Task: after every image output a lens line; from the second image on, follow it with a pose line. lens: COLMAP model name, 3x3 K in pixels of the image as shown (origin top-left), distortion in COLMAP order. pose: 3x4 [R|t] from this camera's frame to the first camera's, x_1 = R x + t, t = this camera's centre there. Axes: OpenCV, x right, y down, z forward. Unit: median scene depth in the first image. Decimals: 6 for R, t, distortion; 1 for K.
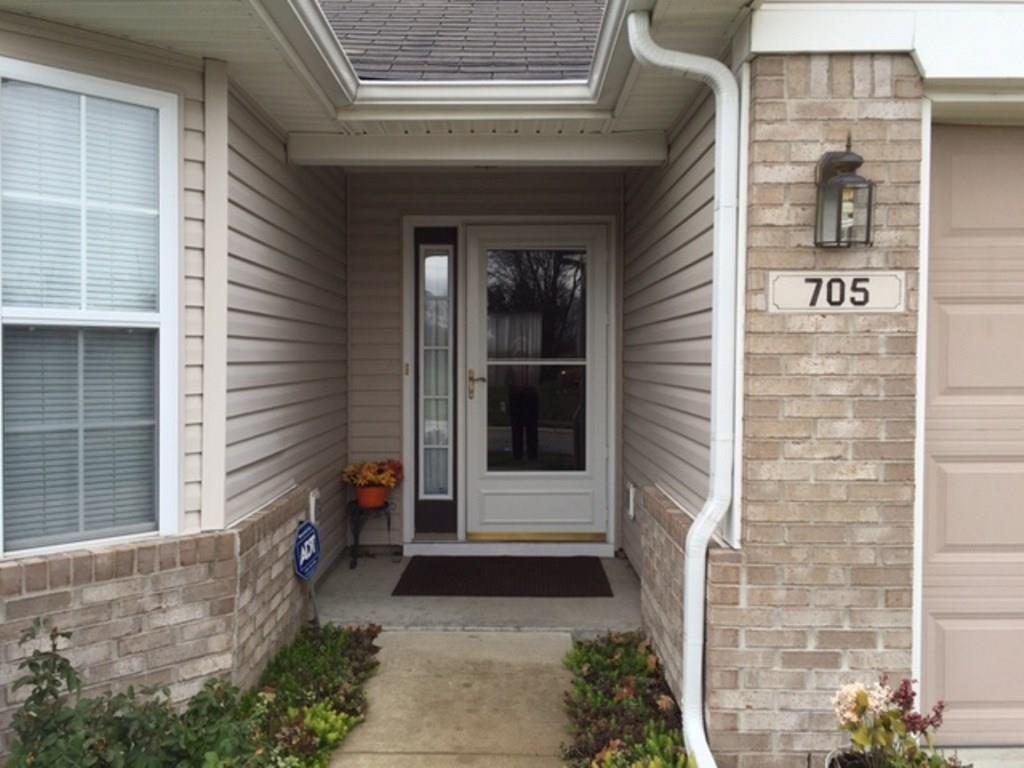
lens RADIAL K [[887.8, 0, 515.3], [0, 887.8, 384.8], [0, 0, 1]] dist [0.006673, 0.000730]
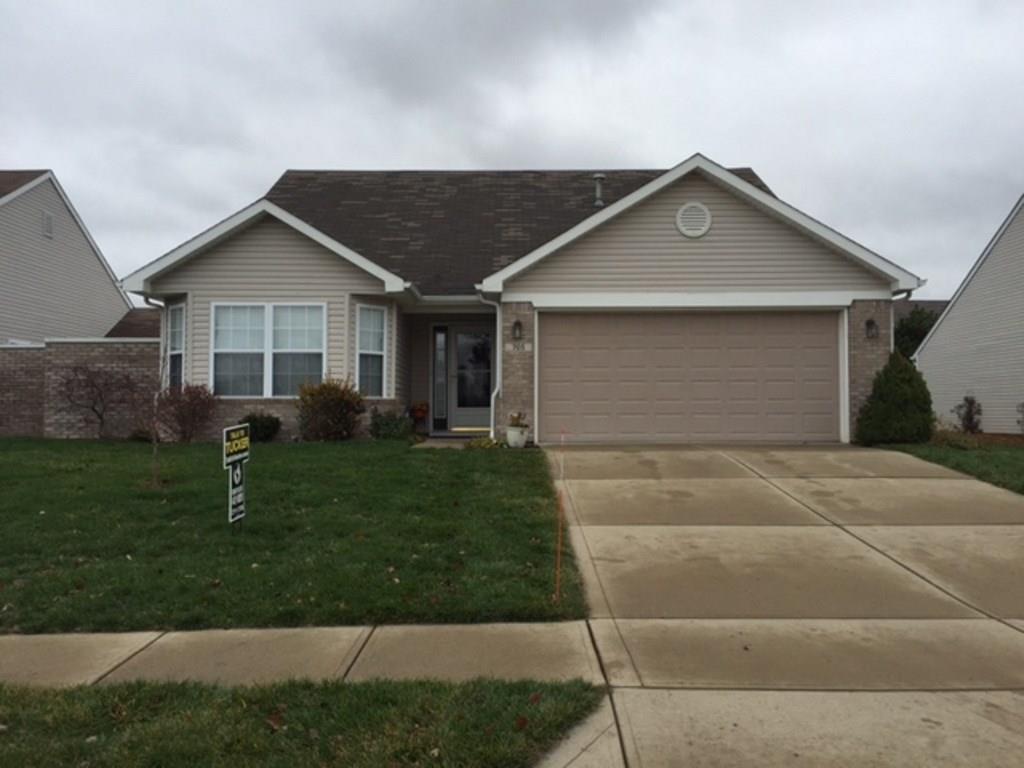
lens RADIAL K [[887.8, 0, 510.6], [0, 887.8, 383.1], [0, 0, 1]] dist [0.006673, 0.000730]
pose [[0.999982, -0.003643, -0.004768, 0.333525], [0.003326, 0.997892, -0.064818, 0.433116], [0.004994, 0.064801, 0.997886, -4.088574]]
